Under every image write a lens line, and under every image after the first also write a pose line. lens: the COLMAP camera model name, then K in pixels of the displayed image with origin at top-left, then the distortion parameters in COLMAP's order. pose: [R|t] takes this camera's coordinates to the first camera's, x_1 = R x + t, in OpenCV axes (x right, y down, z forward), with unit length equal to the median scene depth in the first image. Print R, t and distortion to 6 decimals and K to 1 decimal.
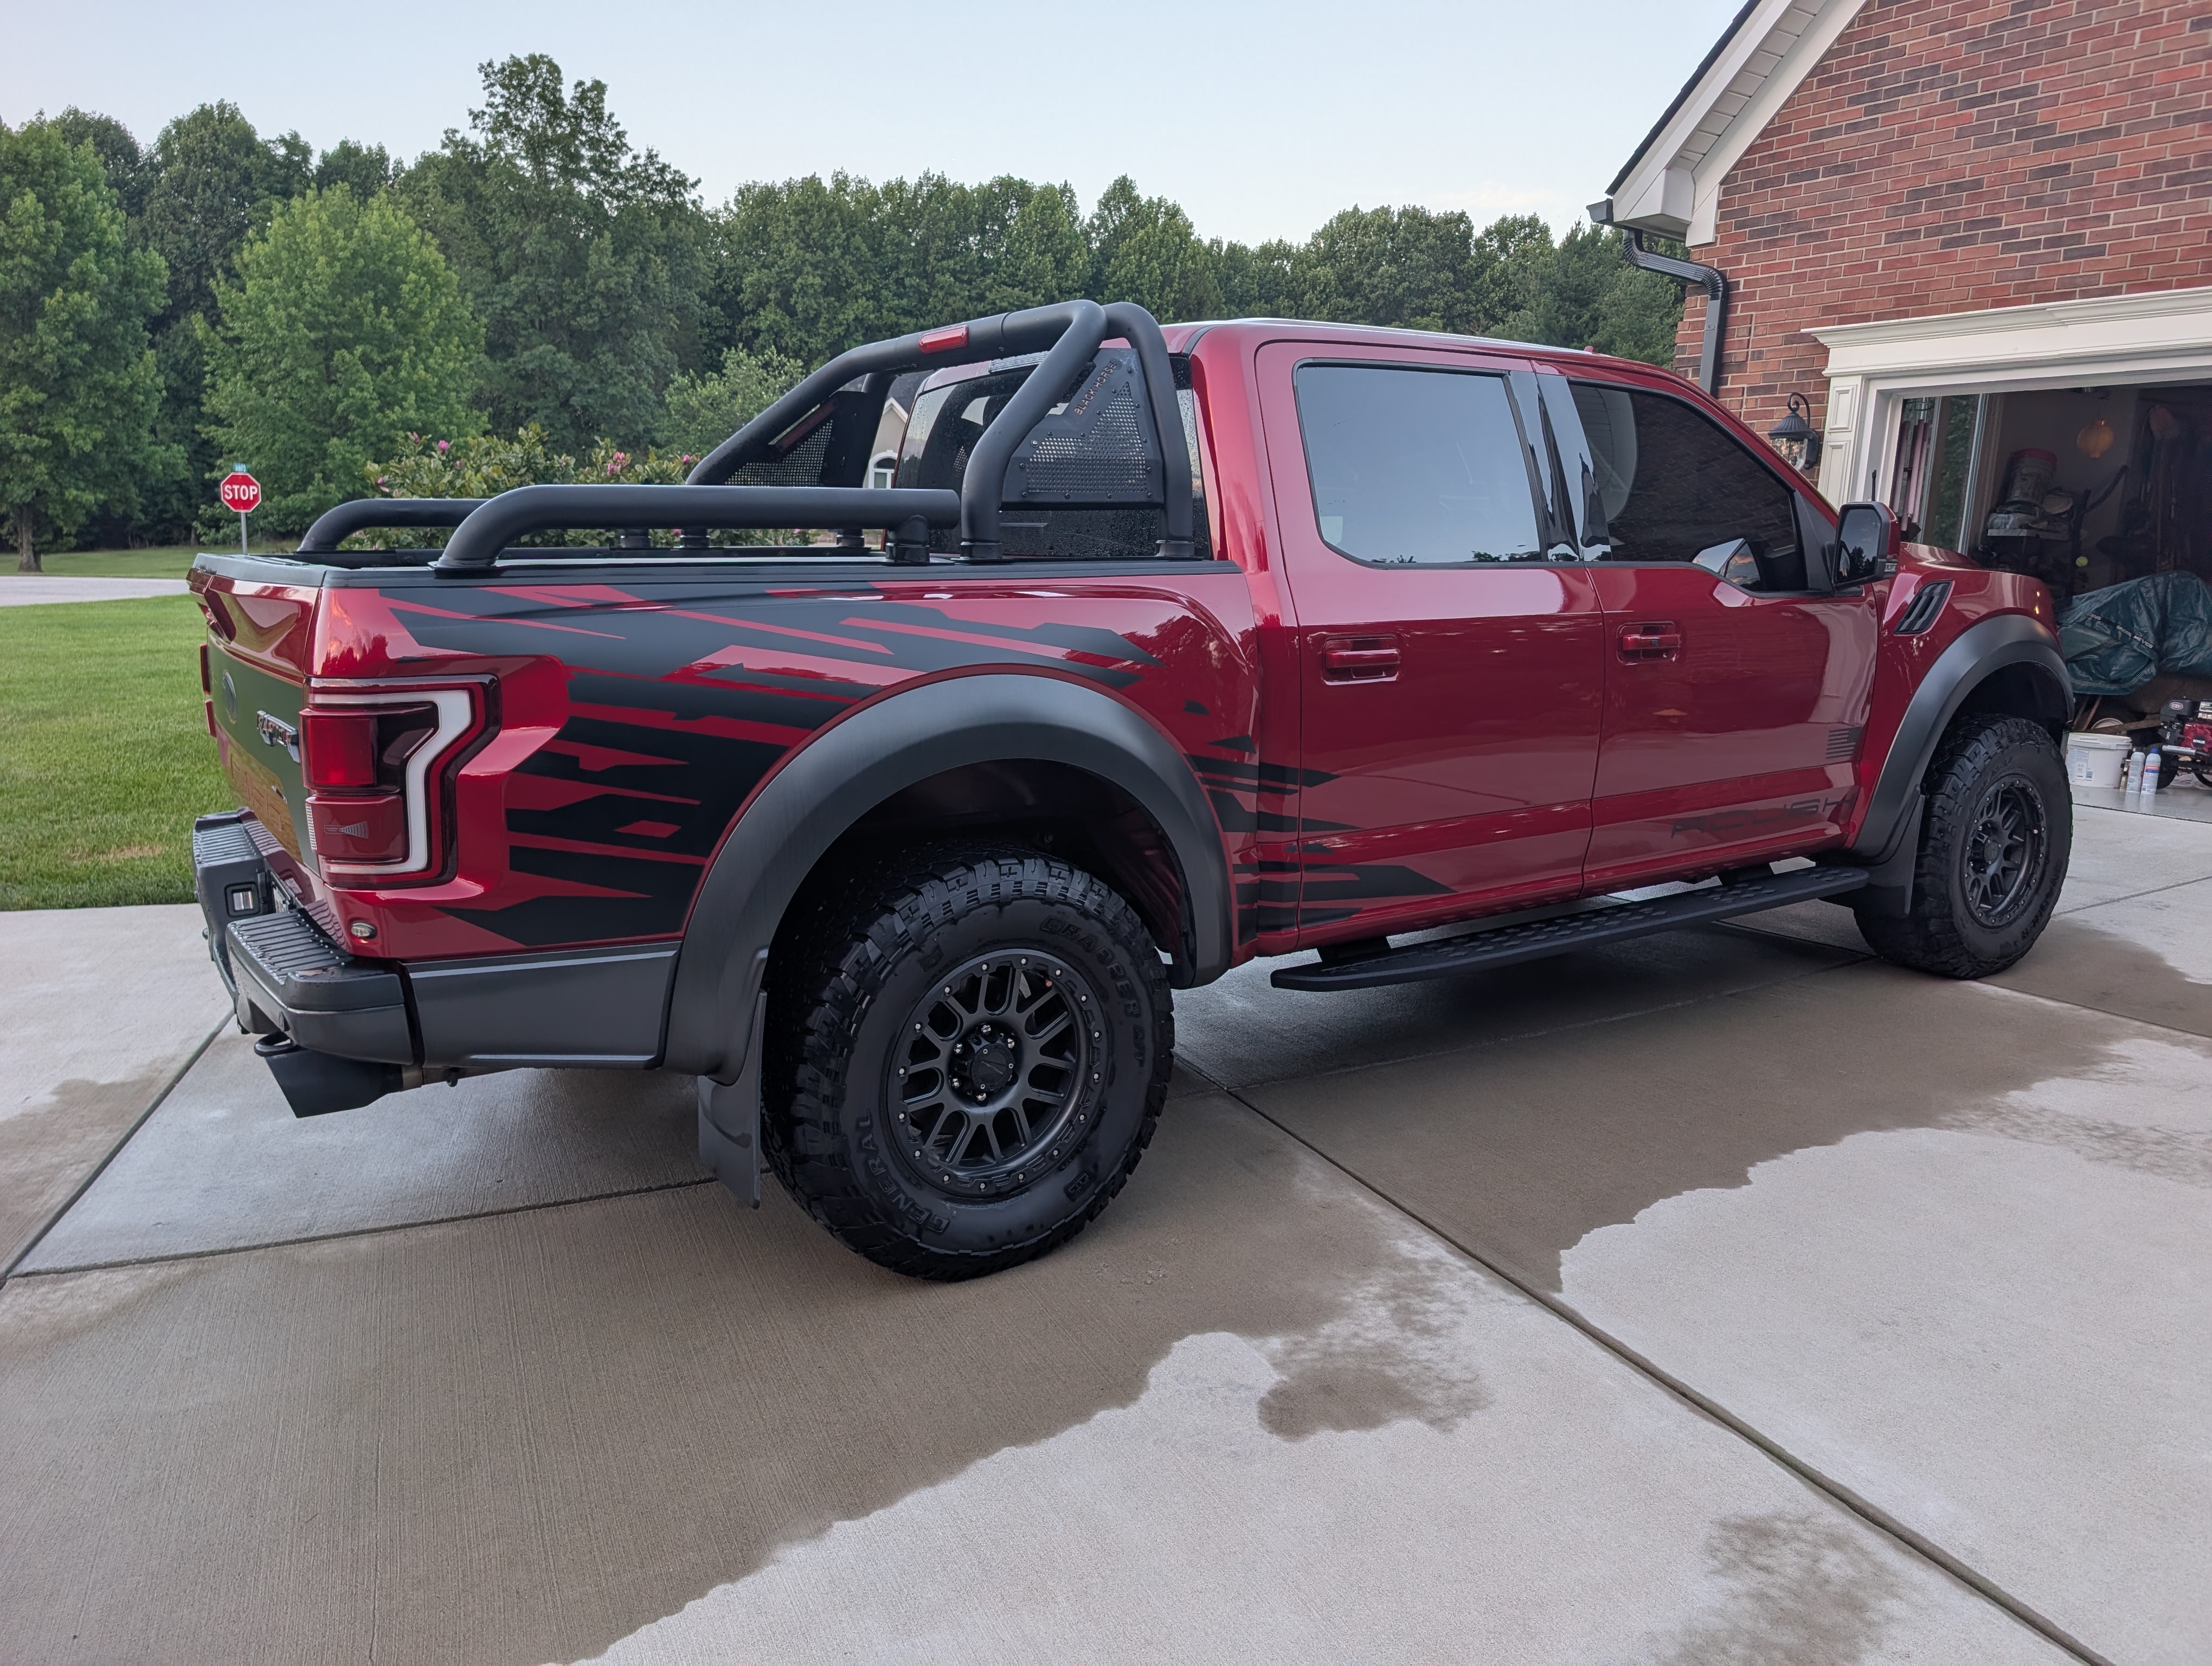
lens RADIAL K [[1578.4, 0, 1100.1], [0, 1578.4, 821.4], [0, 0, 1]] dist [0.013742, -0.009559]
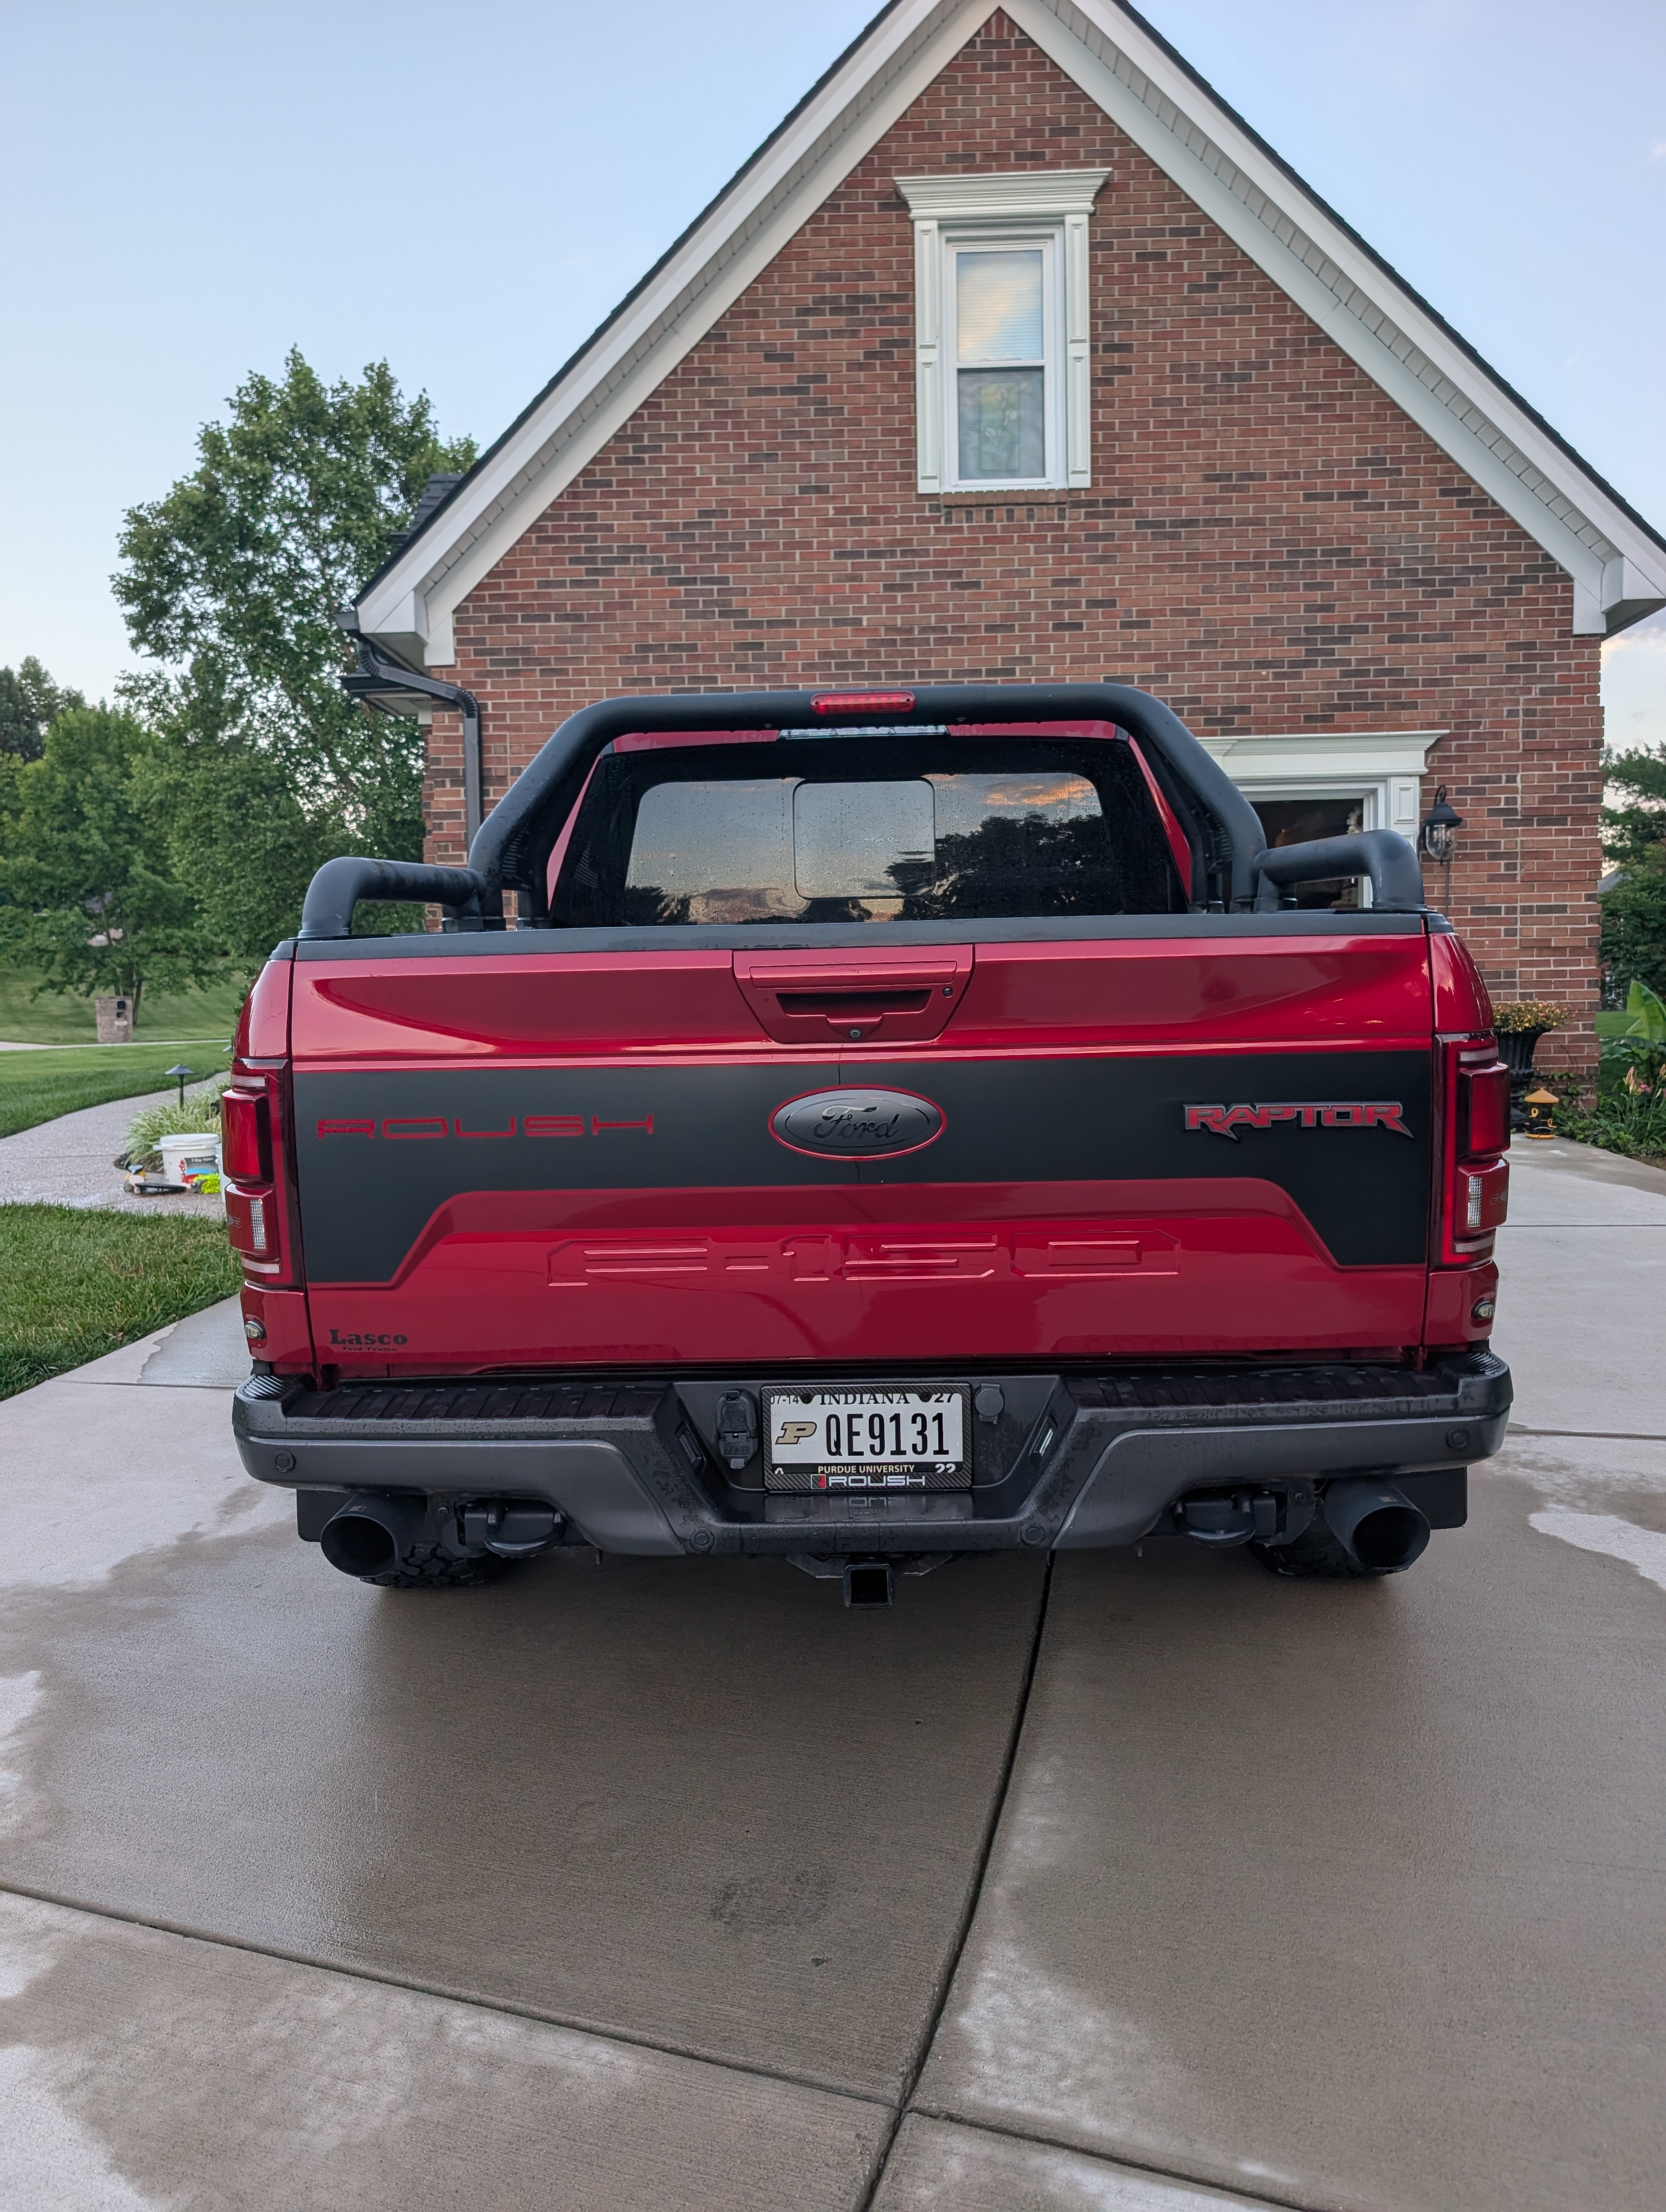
lens RADIAL K [[1578.4, 0, 830.0], [0, 1578.4, 1130.0], [0, 0, 1]] dist [0.013742, -0.009559]
pose [[0.578824, -0.117647, 0.806921, -0.068449], [0.173107, 0.984712, 0.019395, -0.005550], [-0.796867, 0.128457, 0.590341, 0.037004]]
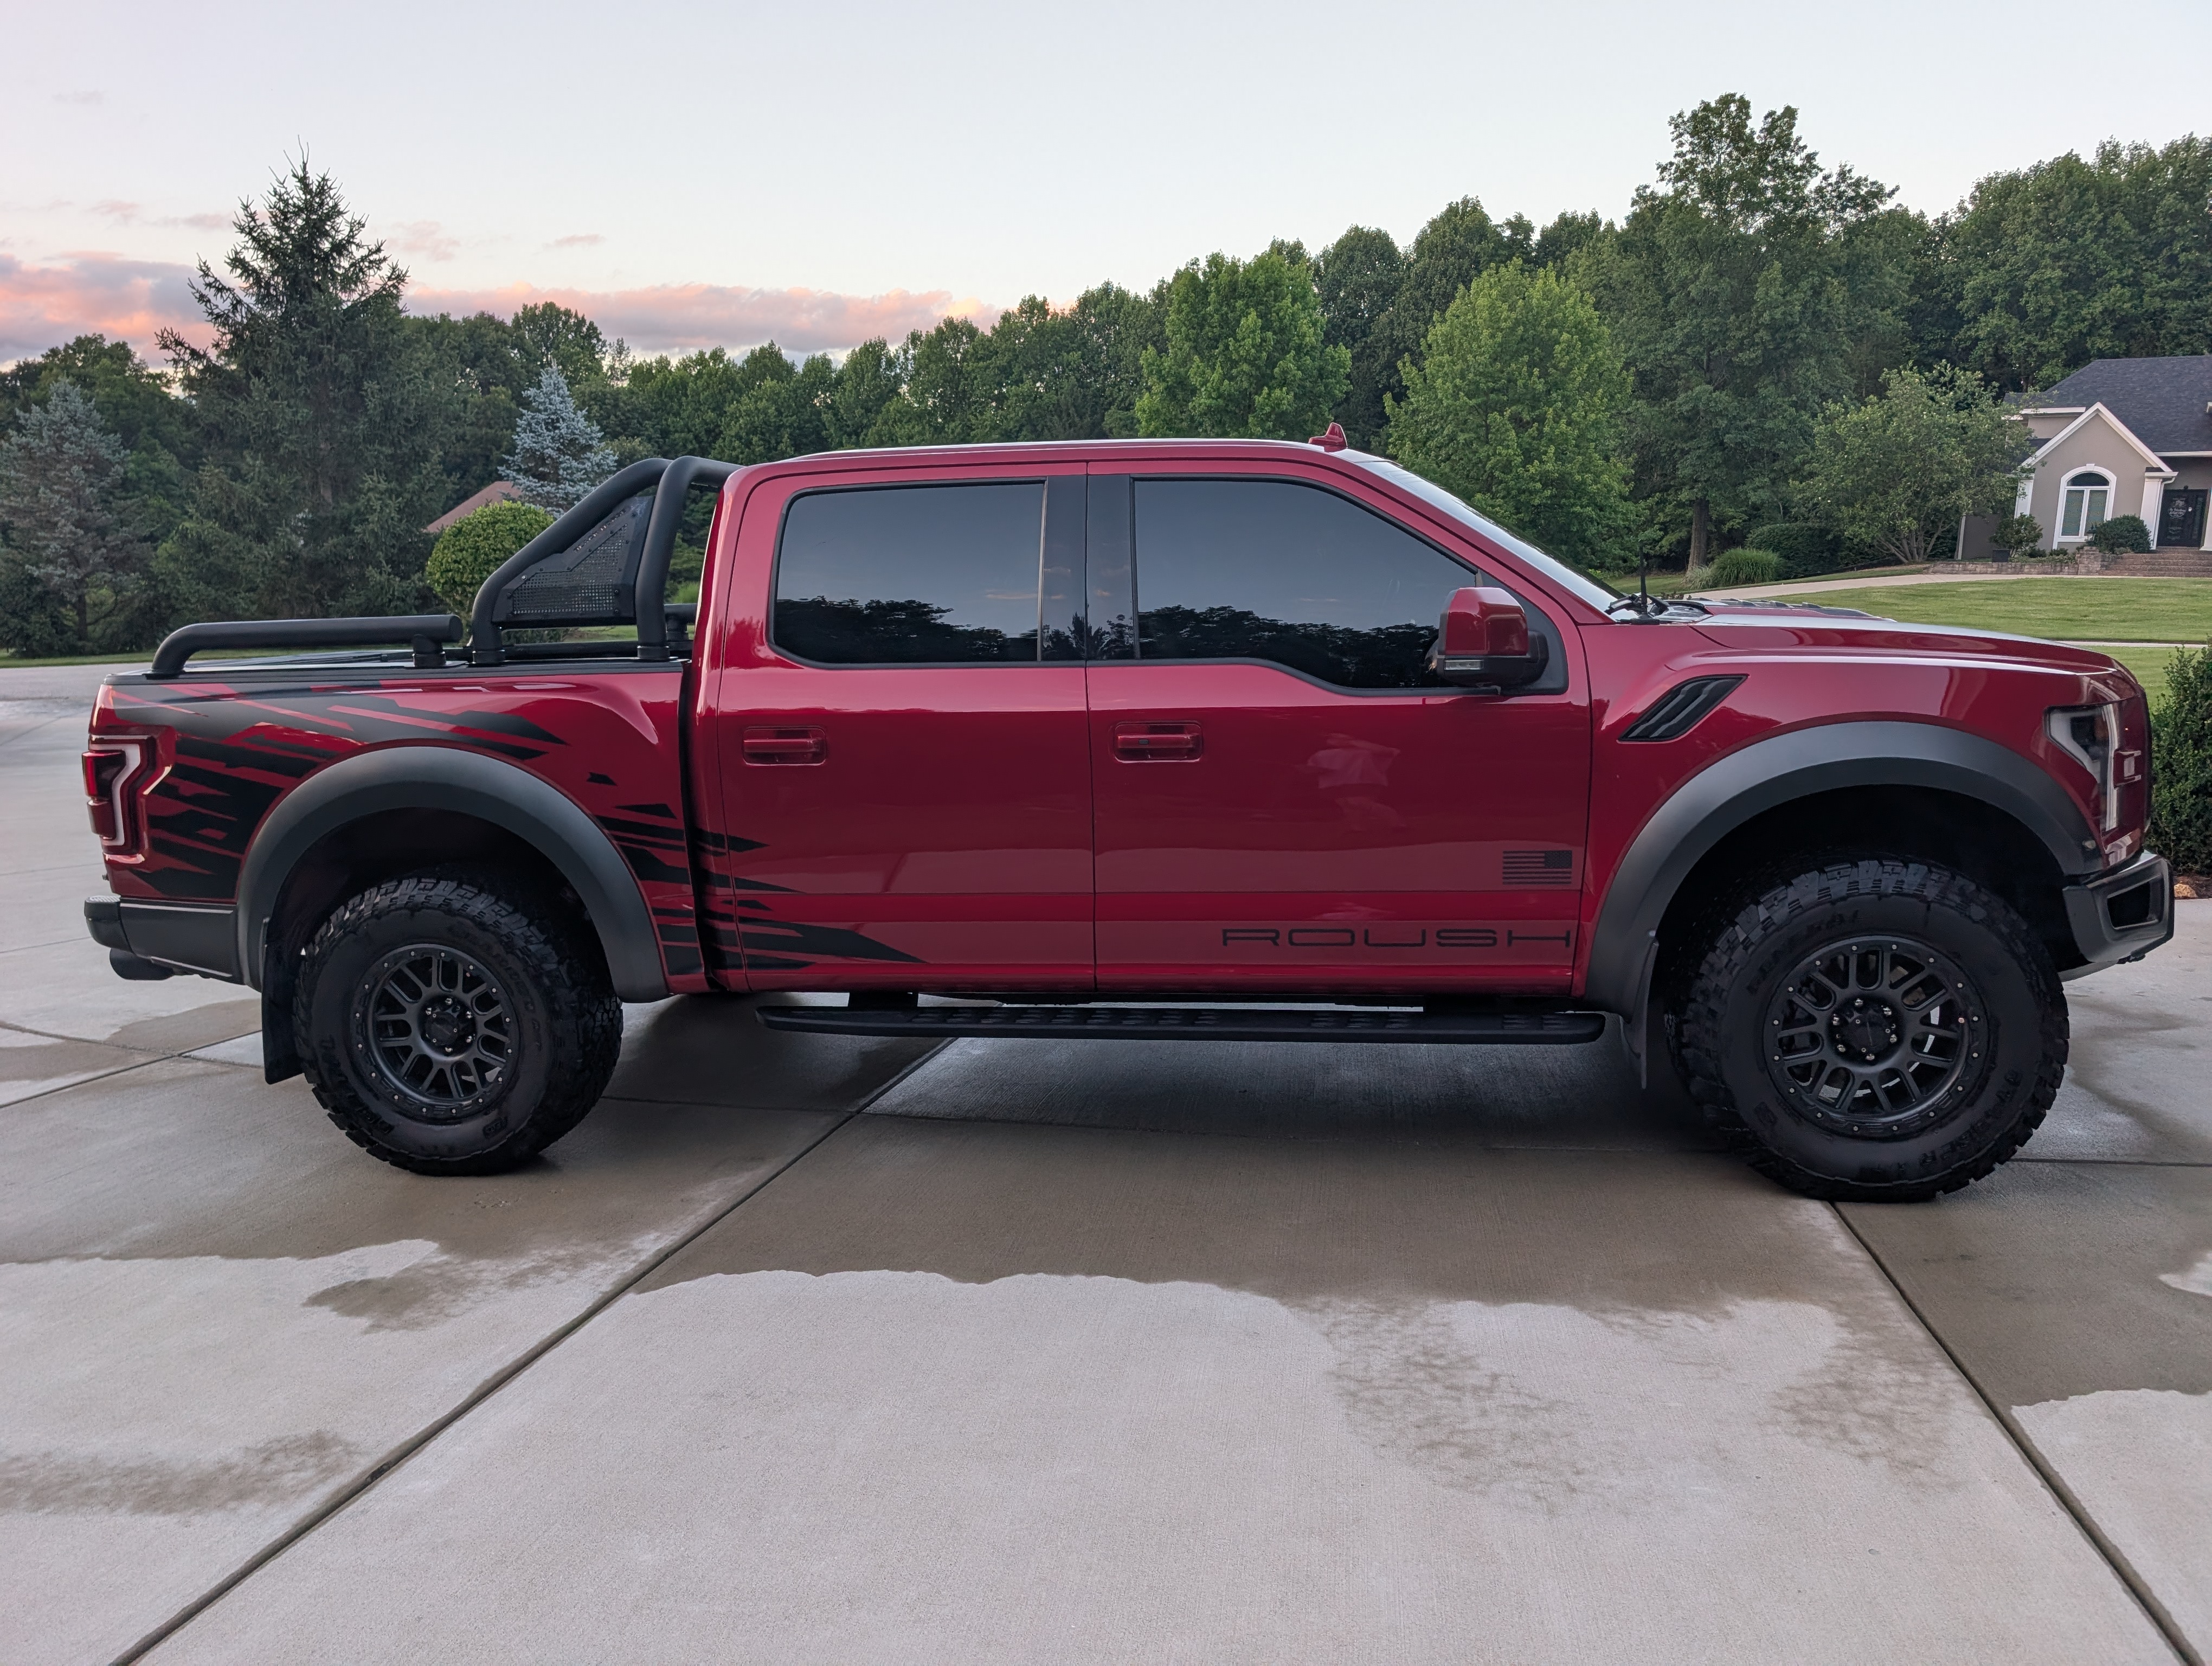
lens RADIAL K [[1578.4, 0, 1100.9], [0, 1578.4, 832.4], [0, 0, 1]] dist [0.013742, -0.009559]
pose [[0.747649, 0.079433, -0.659326, 0.075893], [-0.090113, 0.995773, 0.017782, -0.005555], [0.657952, 0.046120, 0.751647, 0.019341]]
